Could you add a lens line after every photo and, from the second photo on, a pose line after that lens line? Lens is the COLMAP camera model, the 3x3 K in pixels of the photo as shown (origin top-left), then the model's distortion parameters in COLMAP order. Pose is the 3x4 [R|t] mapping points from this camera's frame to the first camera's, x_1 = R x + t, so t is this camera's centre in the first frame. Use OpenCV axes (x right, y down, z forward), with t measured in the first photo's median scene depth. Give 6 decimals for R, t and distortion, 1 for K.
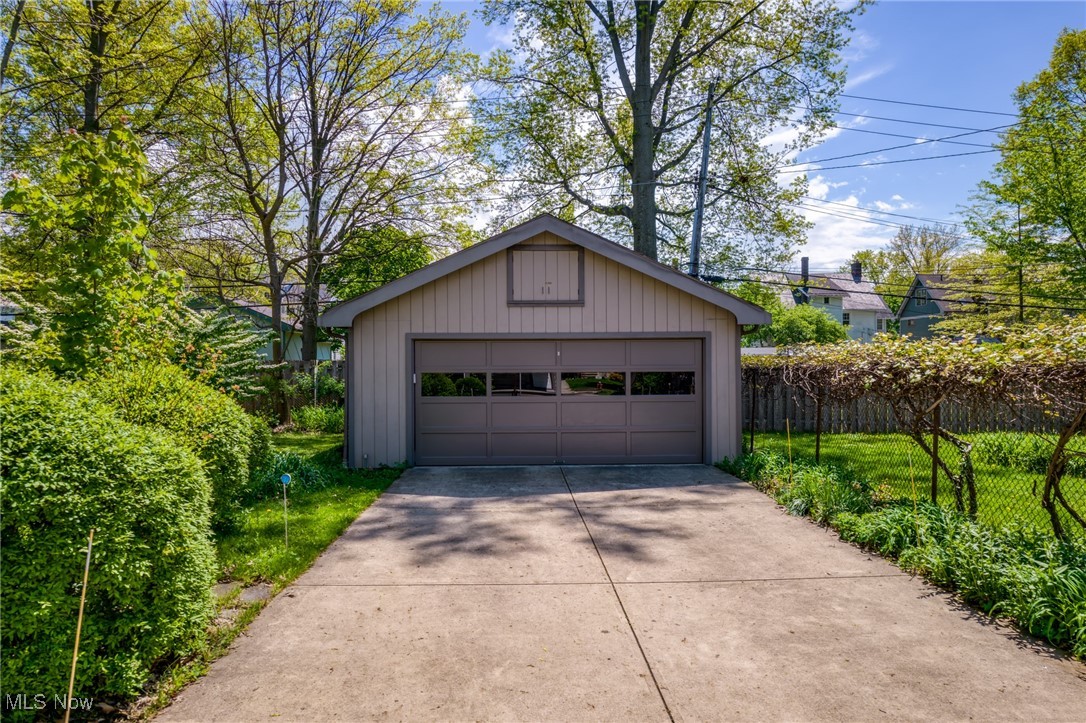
lens RADIAL K [[688.0, 0, 542.9], [0, 688.0, 362.7], [0, 0, 1]] dist [0.001647, 0.000089]
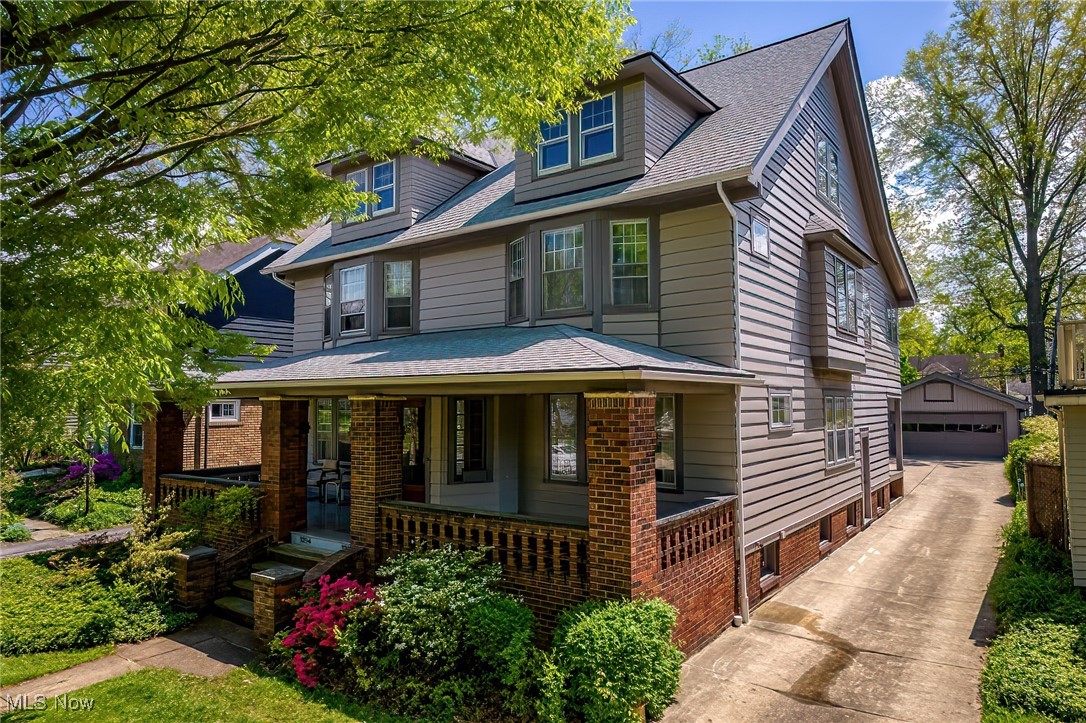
lens RADIAL K [[688.0, 0, 542.9], [0, 688.0, 364.8], [0, 0, 1]] dist [0.001647, 0.000089]
pose [[0.797145, -0.033332, -0.602867, 0.441052], [-0.001342, 0.998375, -0.056972, -0.070605], [0.603787, 0.046224, 0.795805, -2.430456]]
